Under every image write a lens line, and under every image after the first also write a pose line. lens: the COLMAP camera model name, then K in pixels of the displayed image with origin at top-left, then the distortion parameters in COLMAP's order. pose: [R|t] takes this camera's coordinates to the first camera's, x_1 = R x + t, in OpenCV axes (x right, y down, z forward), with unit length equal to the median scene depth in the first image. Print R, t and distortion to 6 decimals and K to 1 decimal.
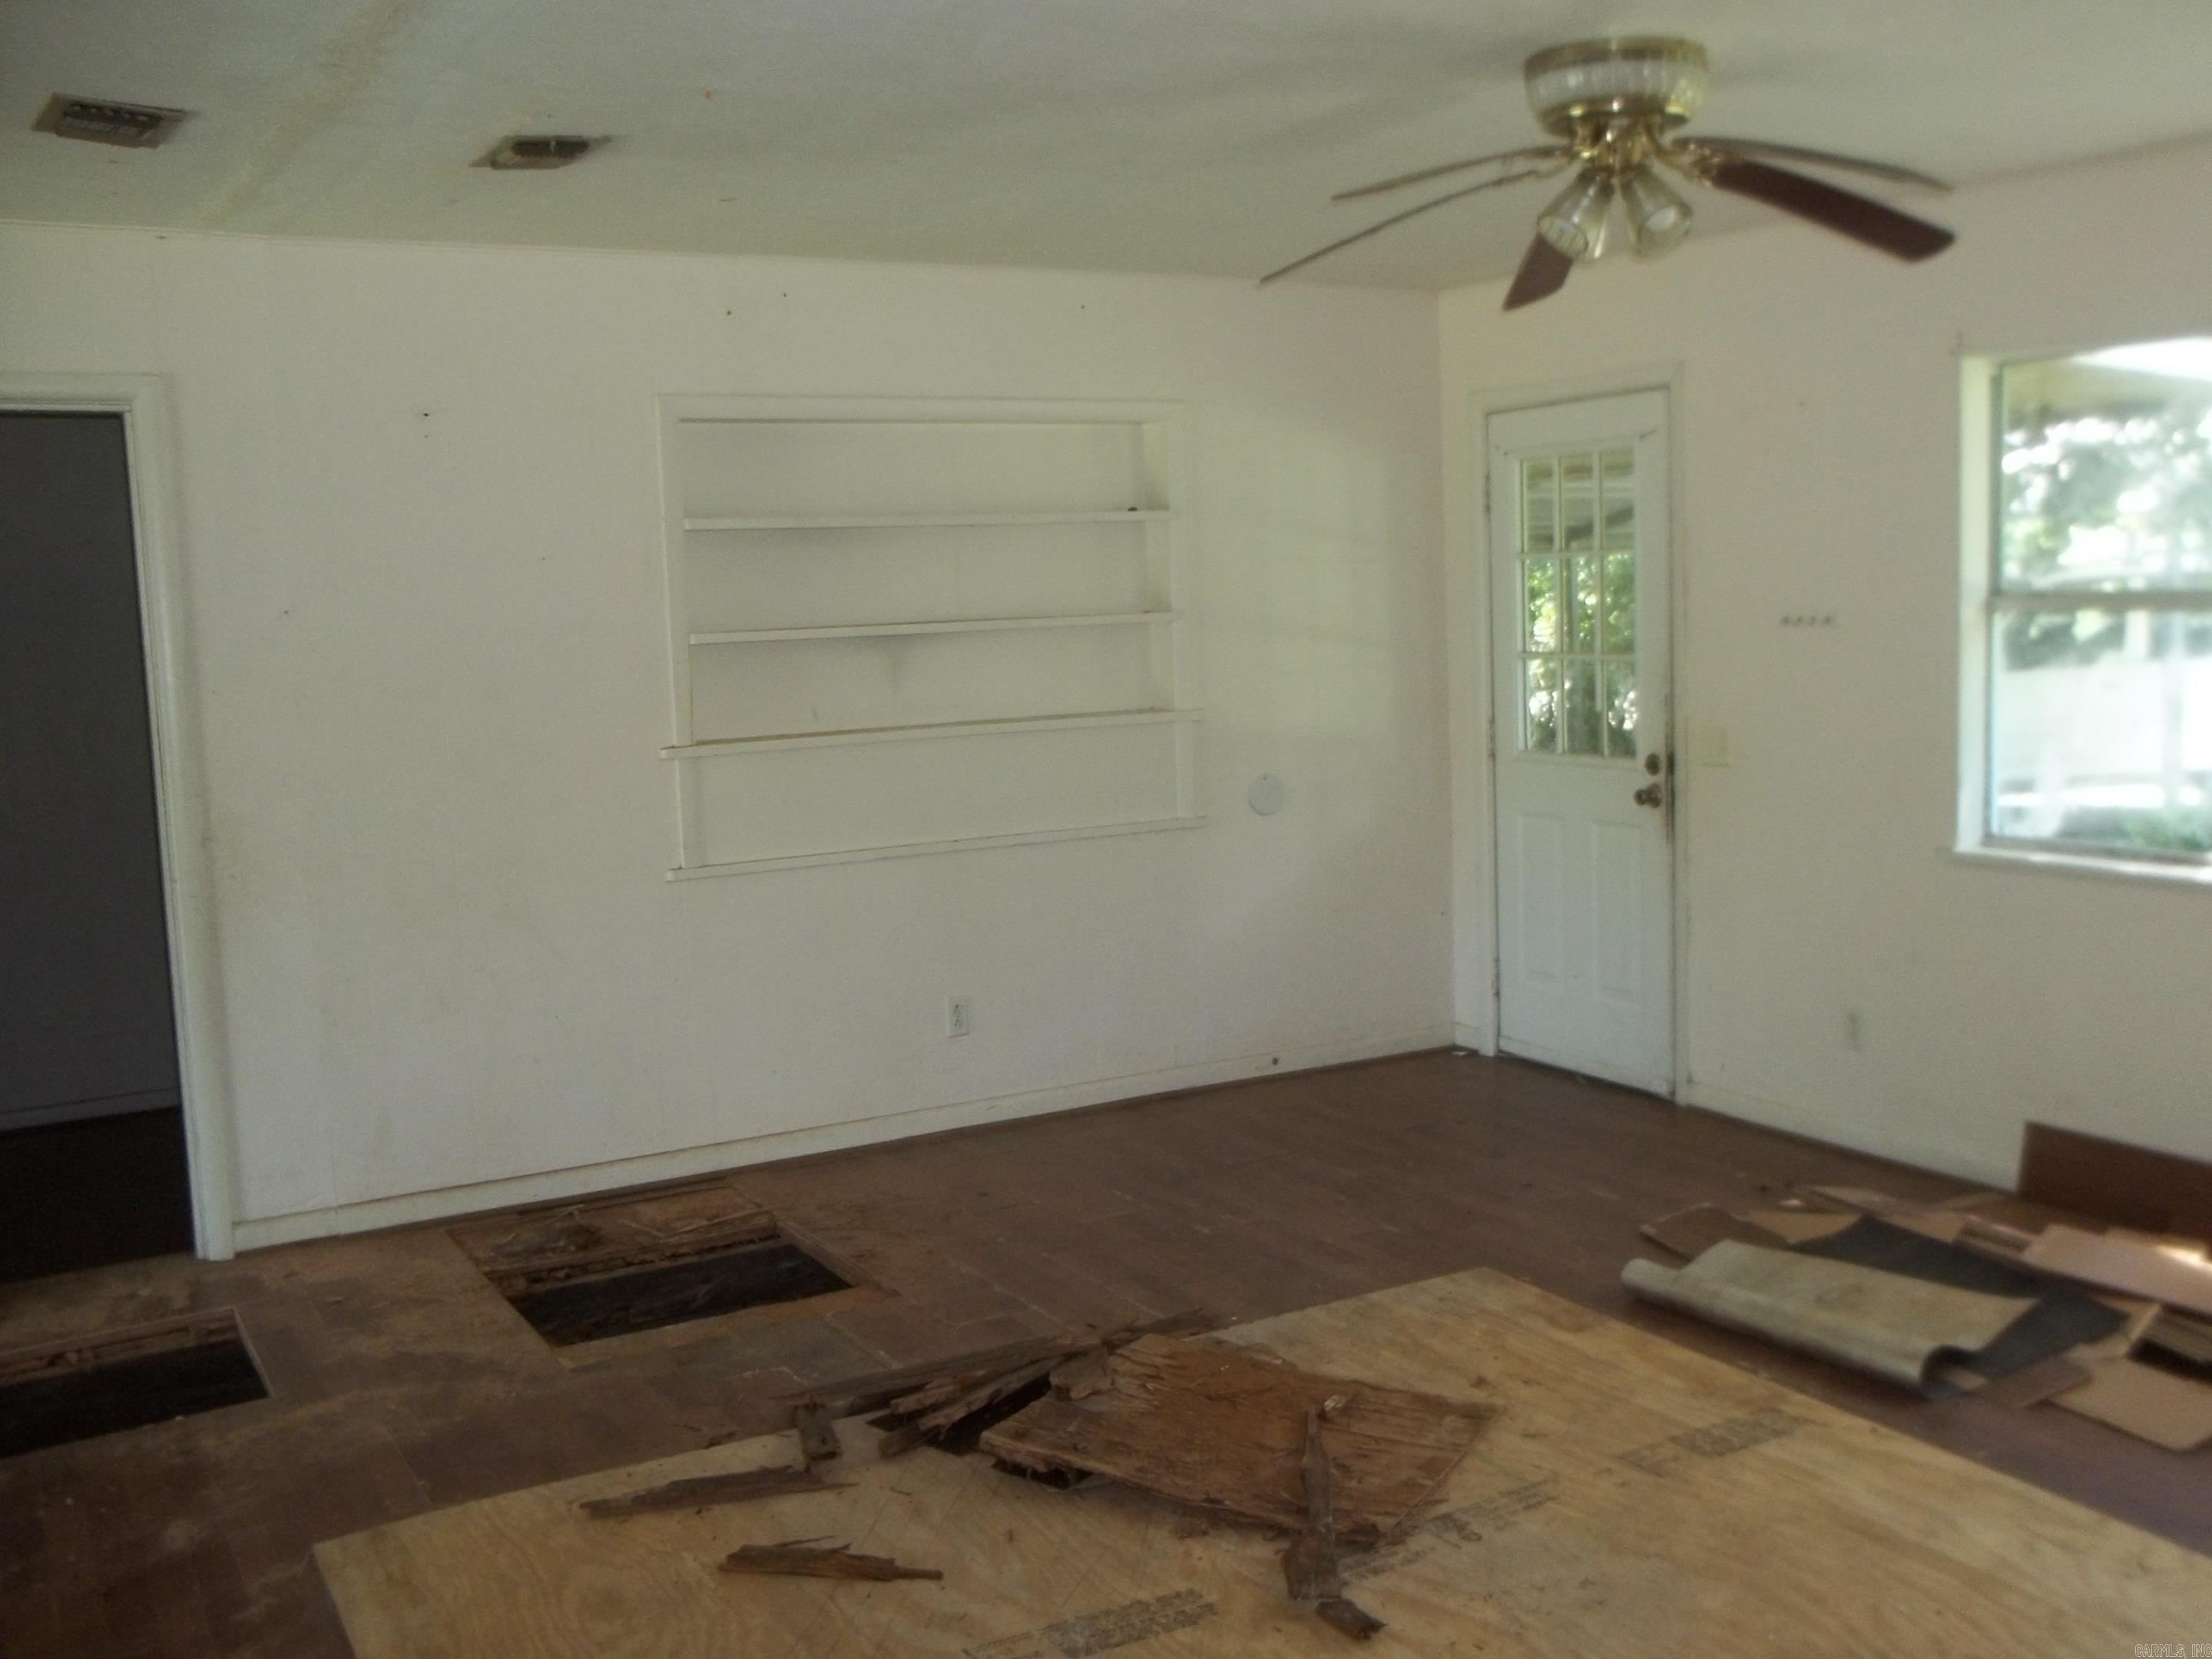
lens RADIAL K [[2150.9, 0, 1168.3], [0, 2150.9, 831.1], [0, 0, 1]] dist [-0.130346, 0.227880]
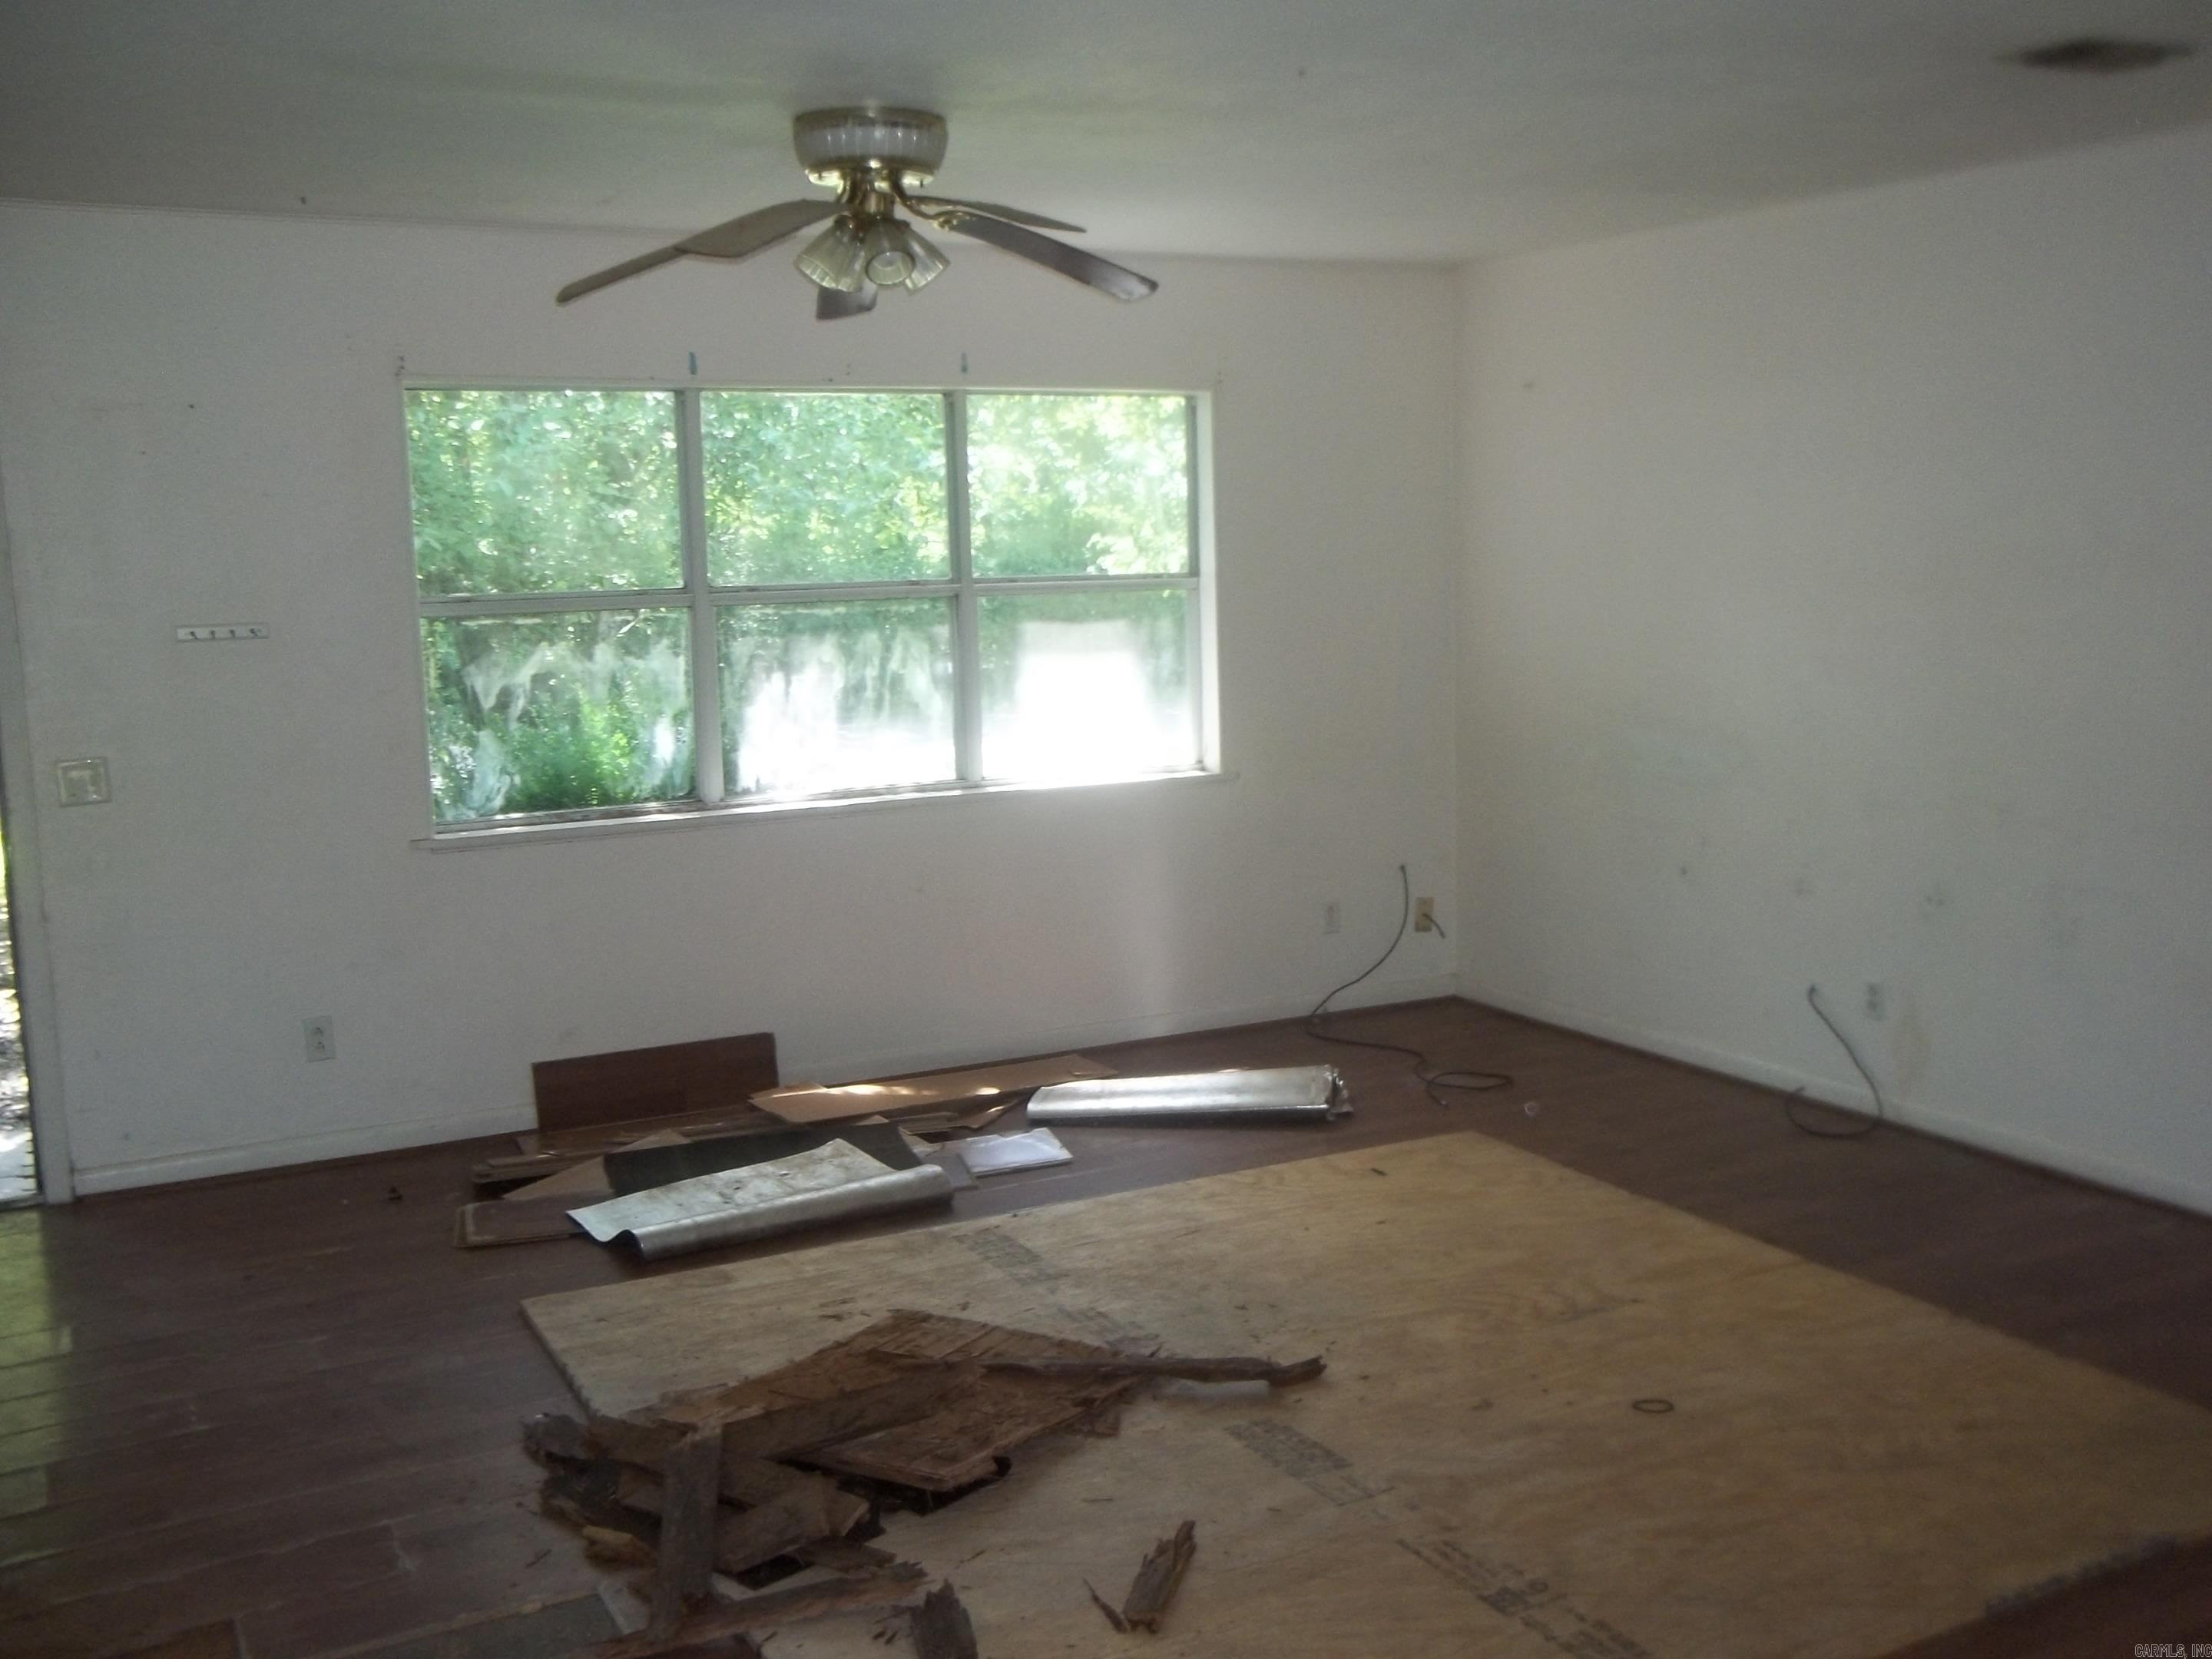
lens RADIAL K [[2150.9, 0, 1168.3], [0, 2150.9, 831.1], [0, 0, 1]] dist [-0.130346, 0.227880]
pose [[0.067704, -0.114803, 0.991078, -0.894318], [0.145179, 0.983918, 0.104056, -0.071295], [-0.987086, 0.136838, 0.083283, 0.720214]]
